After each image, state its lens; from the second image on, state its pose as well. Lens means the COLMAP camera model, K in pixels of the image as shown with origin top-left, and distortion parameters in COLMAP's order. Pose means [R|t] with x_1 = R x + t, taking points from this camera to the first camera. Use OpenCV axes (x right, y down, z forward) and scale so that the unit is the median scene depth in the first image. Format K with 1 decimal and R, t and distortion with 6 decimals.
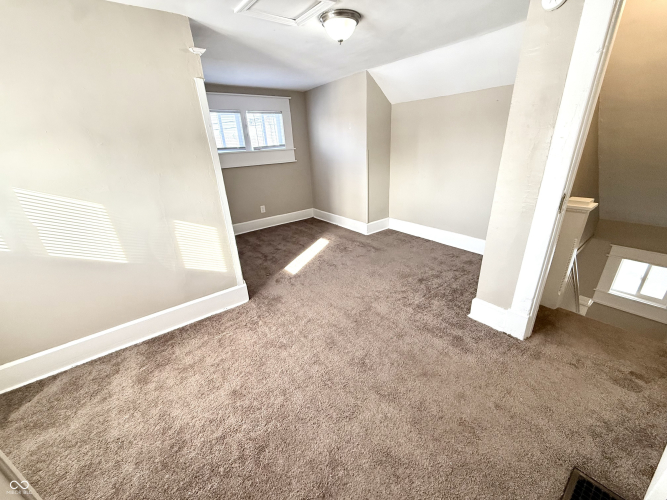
lens RADIAL K [[265.9, 0, 331.4], [0, 265.9, 251.0], [0, 0, 1]] dist [0.001398, -0.000270]
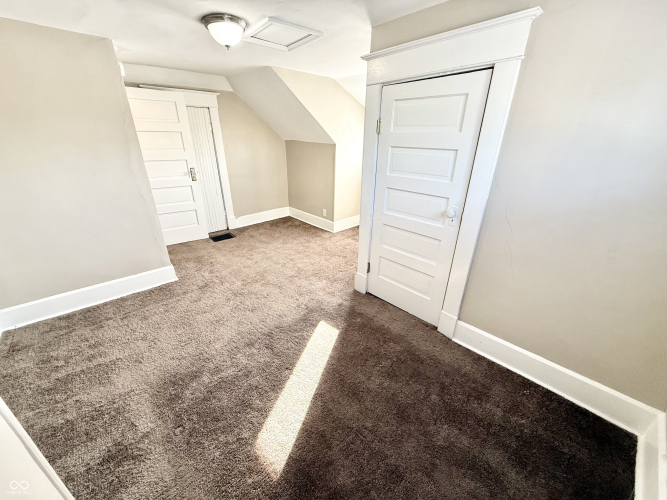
lens RADIAL K [[265.9, 0, 331.4], [0, 265.9, 251.0], [0, 0, 1]] dist [0.001398, -0.000270]
pose [[-0.996027, 0.059826, -0.065958, -0.146256], [-0.005673, 0.696572, 0.717464, -0.700446], [0.088868, 0.714988, -0.693465, 1.638891]]
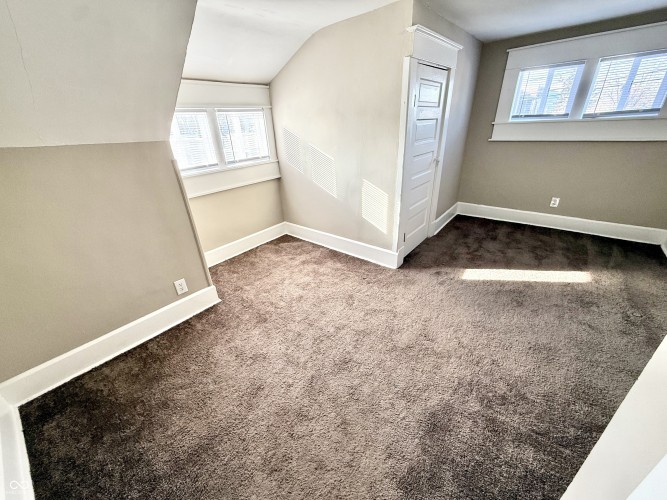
lens RADIAL K [[265.9, 0, 331.4], [0, 265.9, 251.0], [0, 0, 1]] dist [0.001398, -0.000270]
pose [[0.221065, 0.456637, -0.861750, 0.539193], [-0.334060, 0.865612, 0.372987, -0.195230], [0.916261, 0.205422, 0.343901, 0.375210]]
